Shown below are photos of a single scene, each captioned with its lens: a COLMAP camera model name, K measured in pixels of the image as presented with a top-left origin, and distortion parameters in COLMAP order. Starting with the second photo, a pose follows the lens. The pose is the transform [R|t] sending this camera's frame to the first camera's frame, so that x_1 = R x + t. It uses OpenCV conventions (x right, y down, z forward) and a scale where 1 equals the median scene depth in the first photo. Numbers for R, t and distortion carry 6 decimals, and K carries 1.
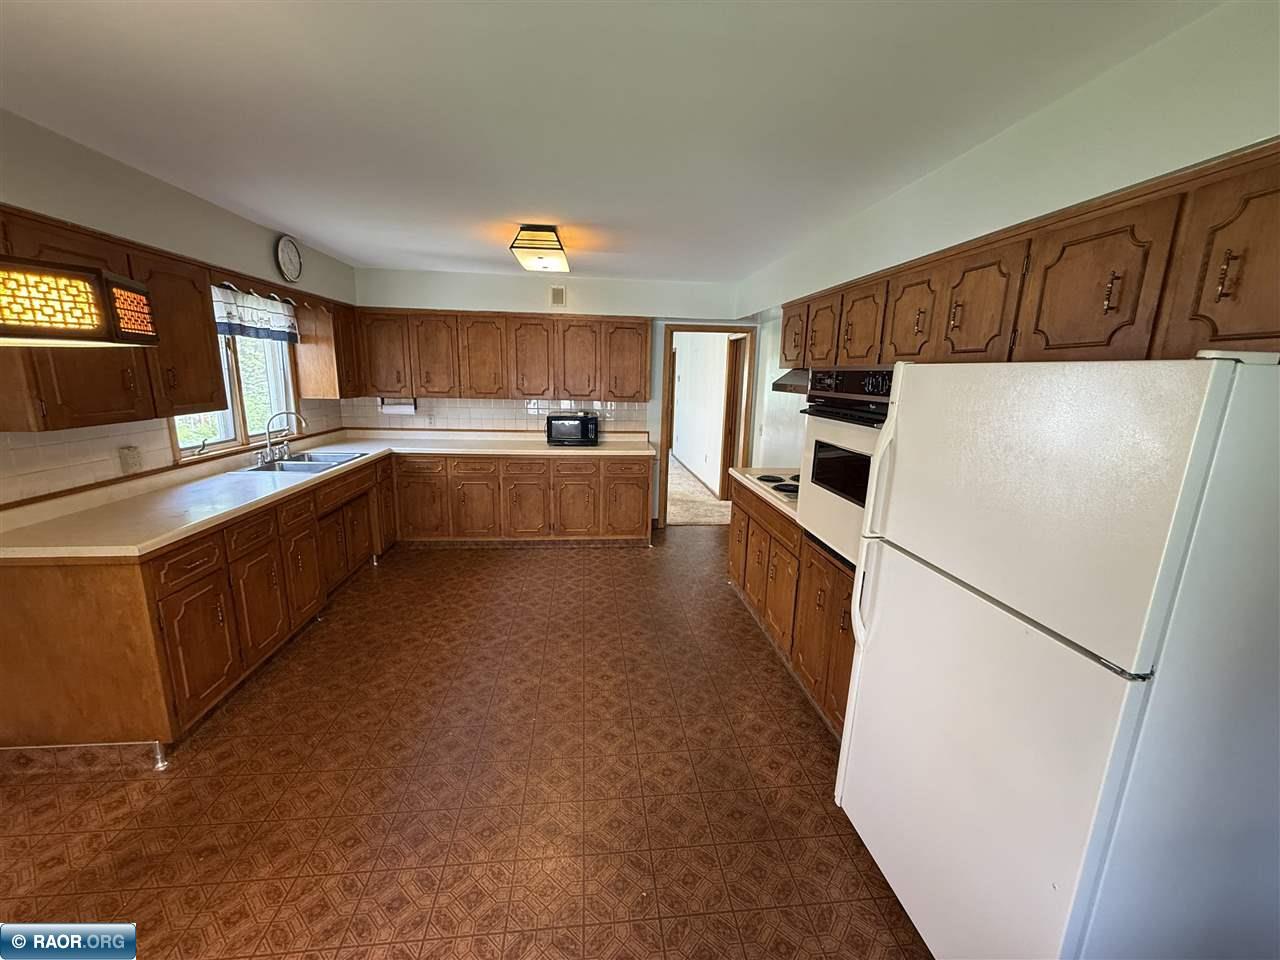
lens RADIAL K [[511.7, 0, 641.4], [0, 511.7, 481.5], [0, 0, 1]] dist [-0.000081, -0.000085]
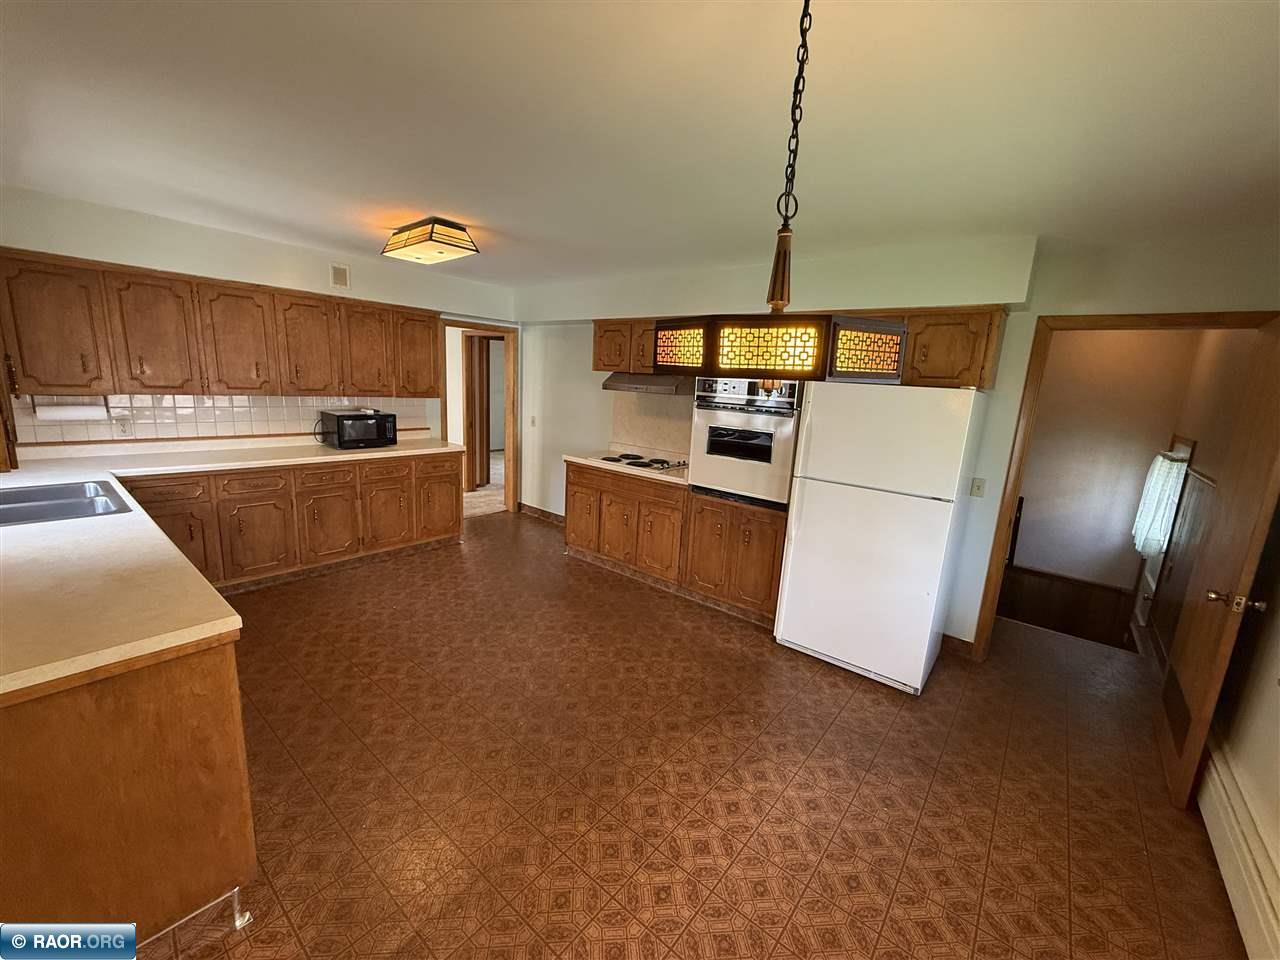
lens RADIAL K [[511.7, 0, 641.4], [0, 511.7, 481.5], [0, 0, 1]] dist [-0.000081, -0.000085]
pose [[0.710835, -0.123013, 0.692519, -0.440433], [0.108421, 0.991983, 0.064919, -0.018859], [-0.694953, 0.028937, 0.718473, 0.034426]]
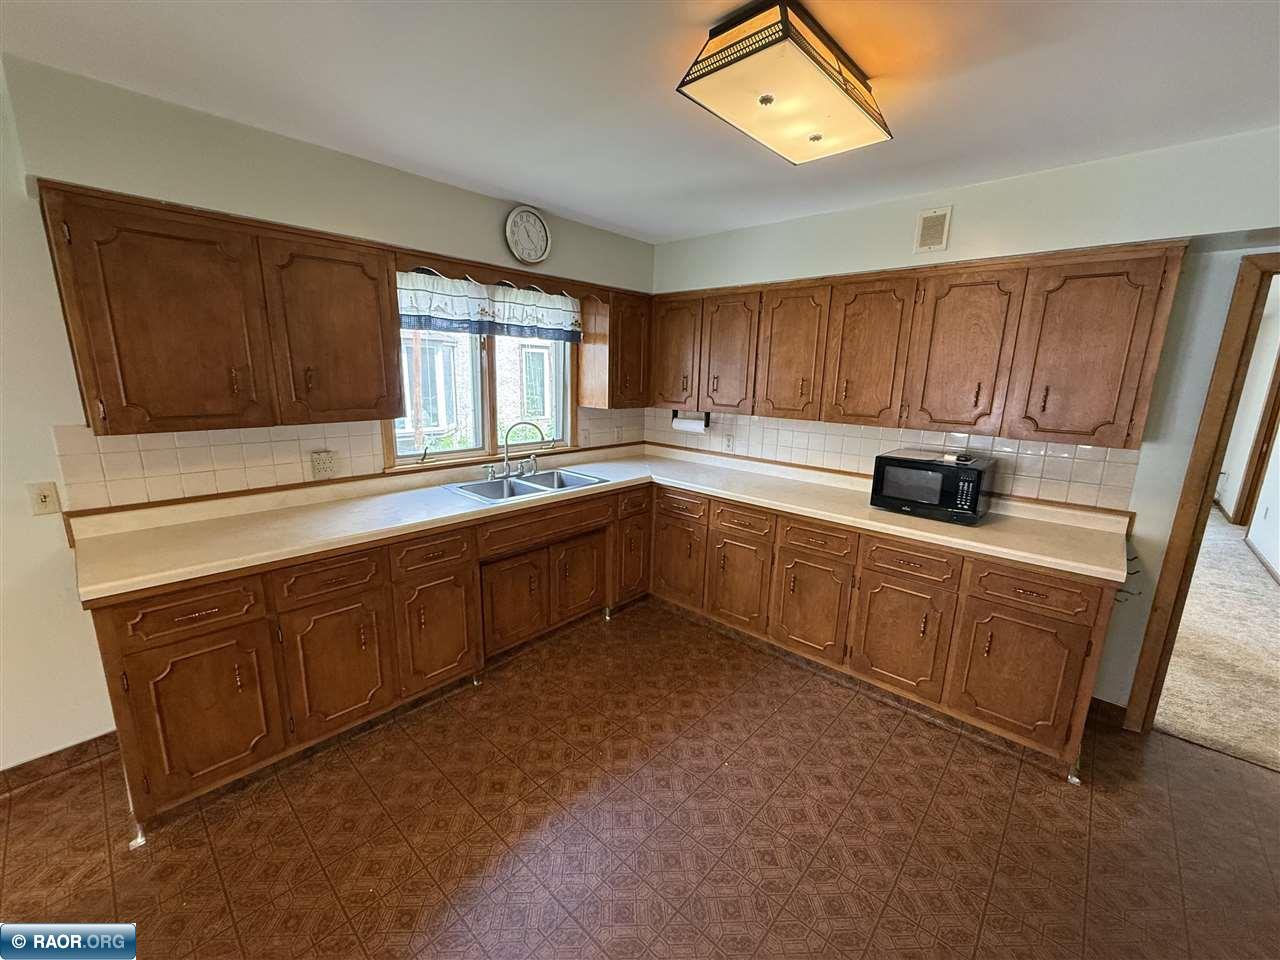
lens RADIAL K [[511.7, 0, 641.4], [0, 511.7, 481.5], [0, 0, 1]] dist [-0.000081, -0.000085]
pose [[0.662849, 0.149114, -0.733755, 0.059855], [-0.161327, 0.985394, 0.054515, -0.091849], [0.731167, 0.082239, 0.677224, 0.452291]]
